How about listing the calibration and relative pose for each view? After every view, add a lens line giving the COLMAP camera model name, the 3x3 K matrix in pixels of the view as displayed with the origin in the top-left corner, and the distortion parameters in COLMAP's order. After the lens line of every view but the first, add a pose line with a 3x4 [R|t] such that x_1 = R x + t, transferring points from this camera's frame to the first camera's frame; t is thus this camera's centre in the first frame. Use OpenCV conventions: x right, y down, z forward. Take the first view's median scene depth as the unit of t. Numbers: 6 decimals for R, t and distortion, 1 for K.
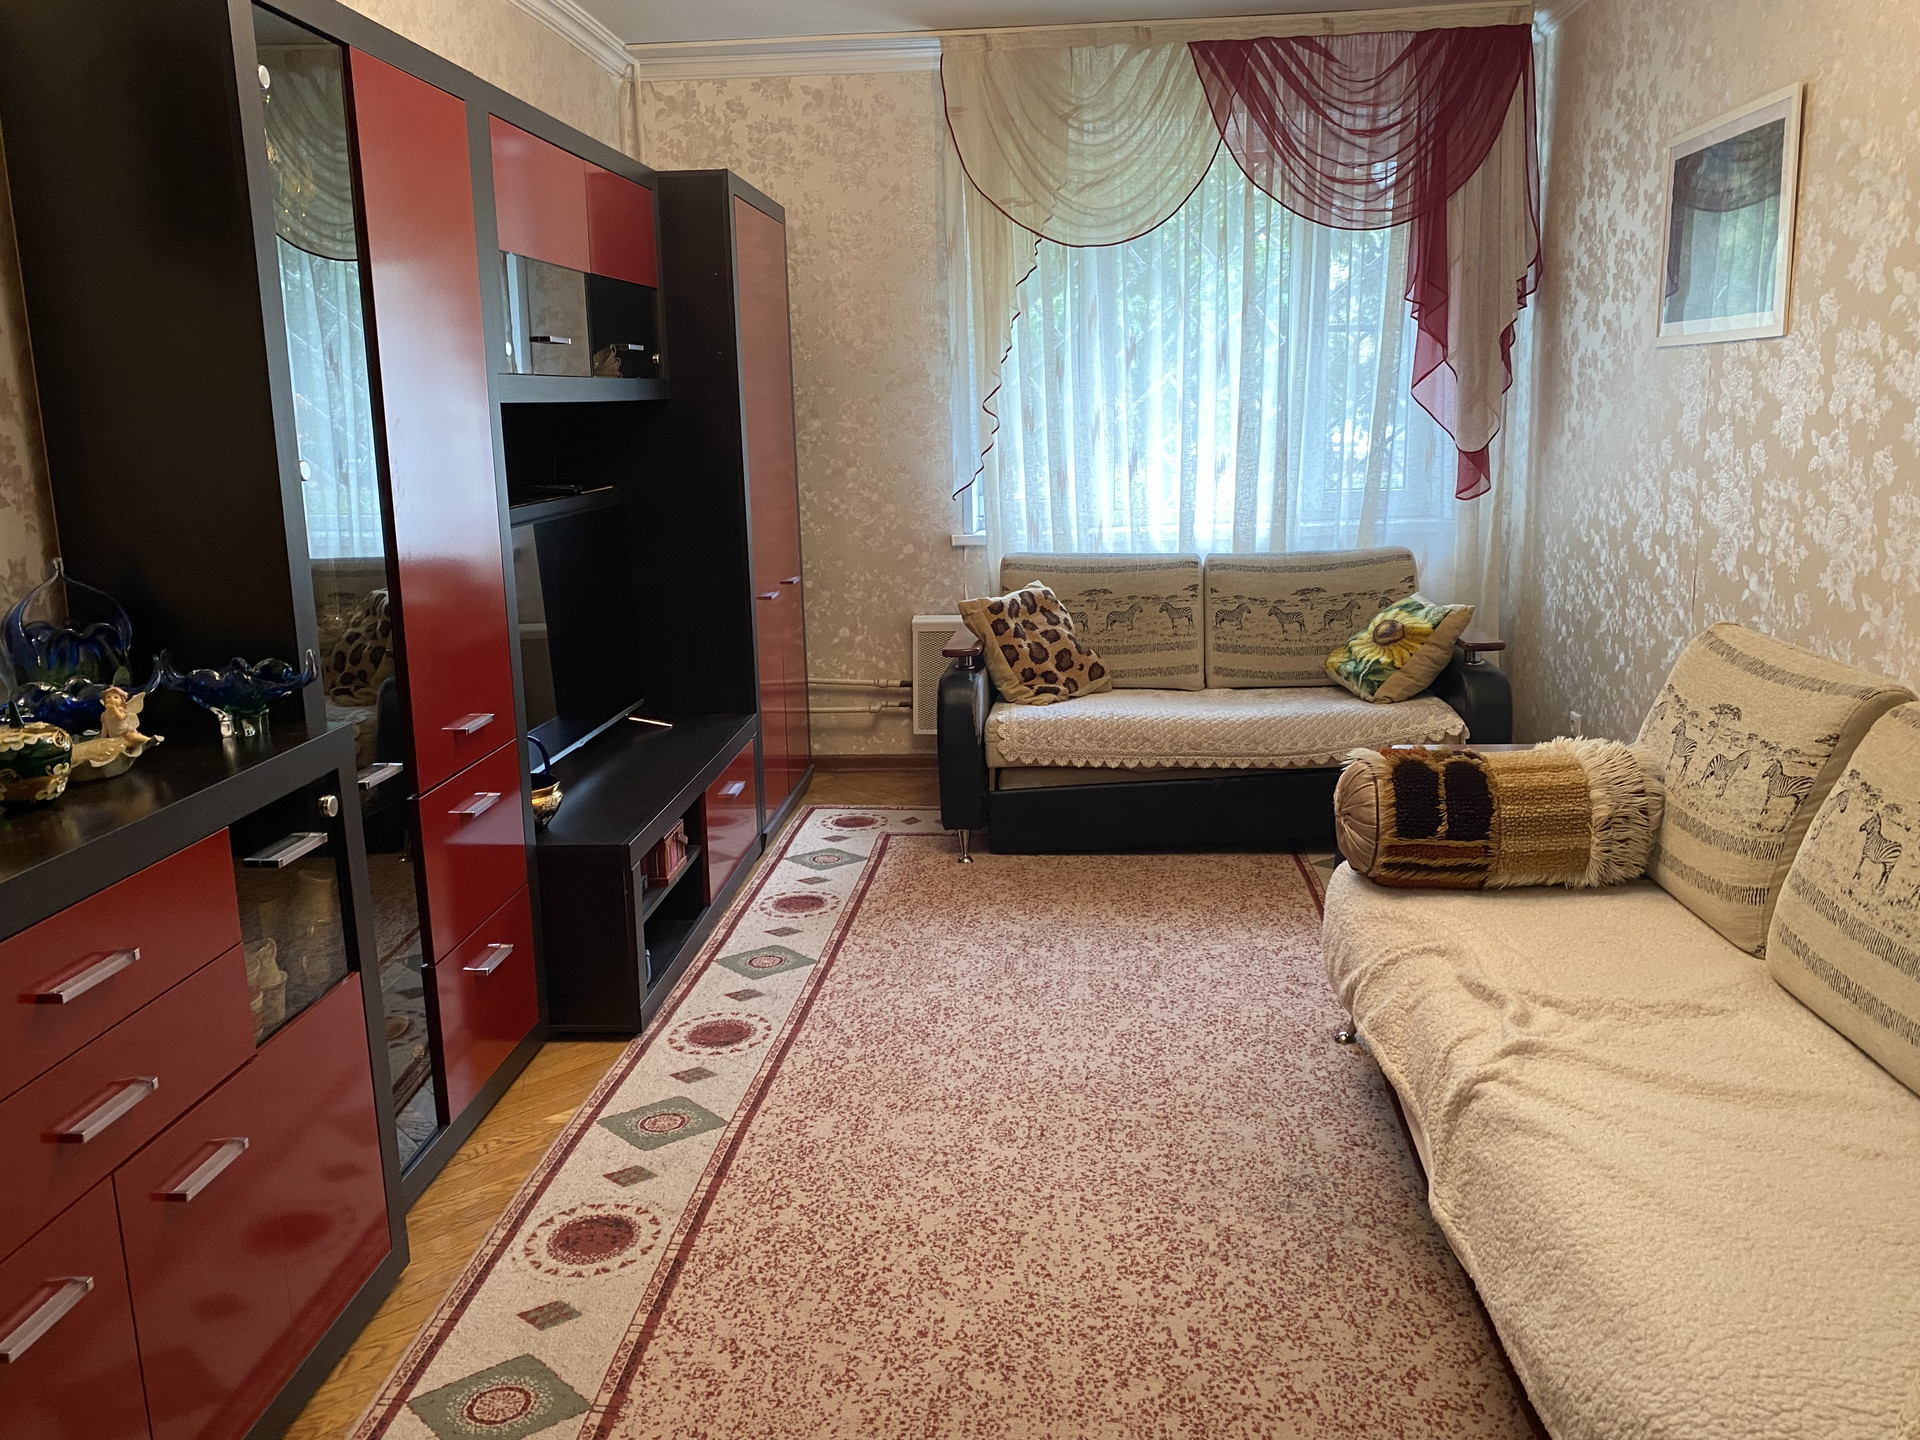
lens RADIAL K [[1453.1, 0, 958.9], [0, 1453.1, 726.8], [0, 0, 1]] dist [0.033073, -0.044570]
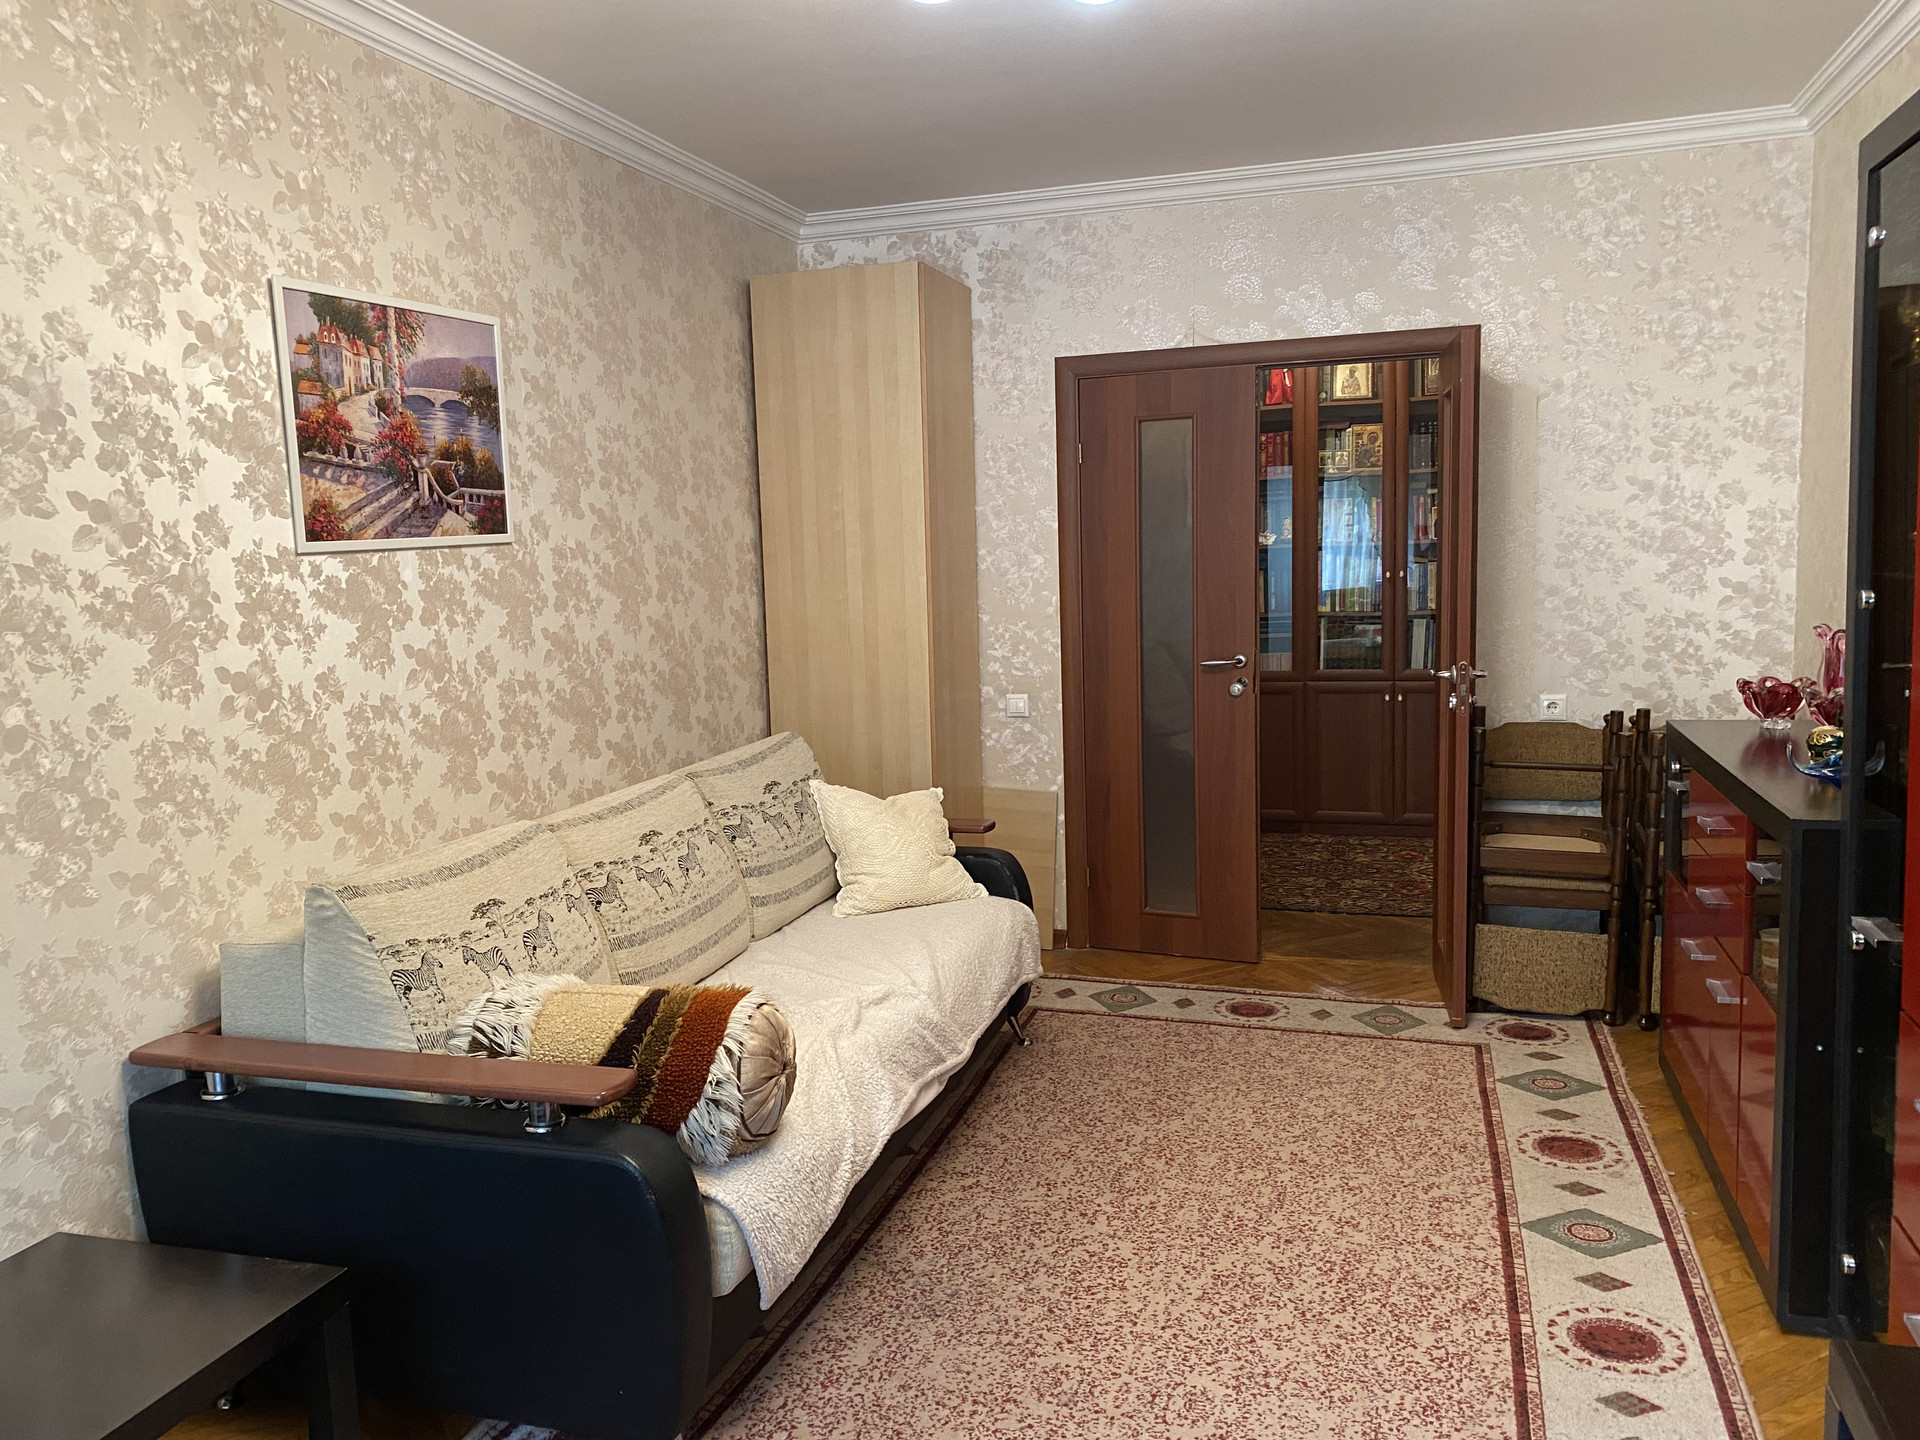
lens RADIAL K [[1453.1, 0, 935.2], [0, 1453.1, 769.5], [0, 0, 1]] dist [0.033073, -0.044570]
pose [[-0.967687, 0.022885, 0.251112, -0.045476], [0.113990, 0.928005, 0.354701, -0.402702], [-0.224916, 0.371864, -0.900627, 1.681463]]
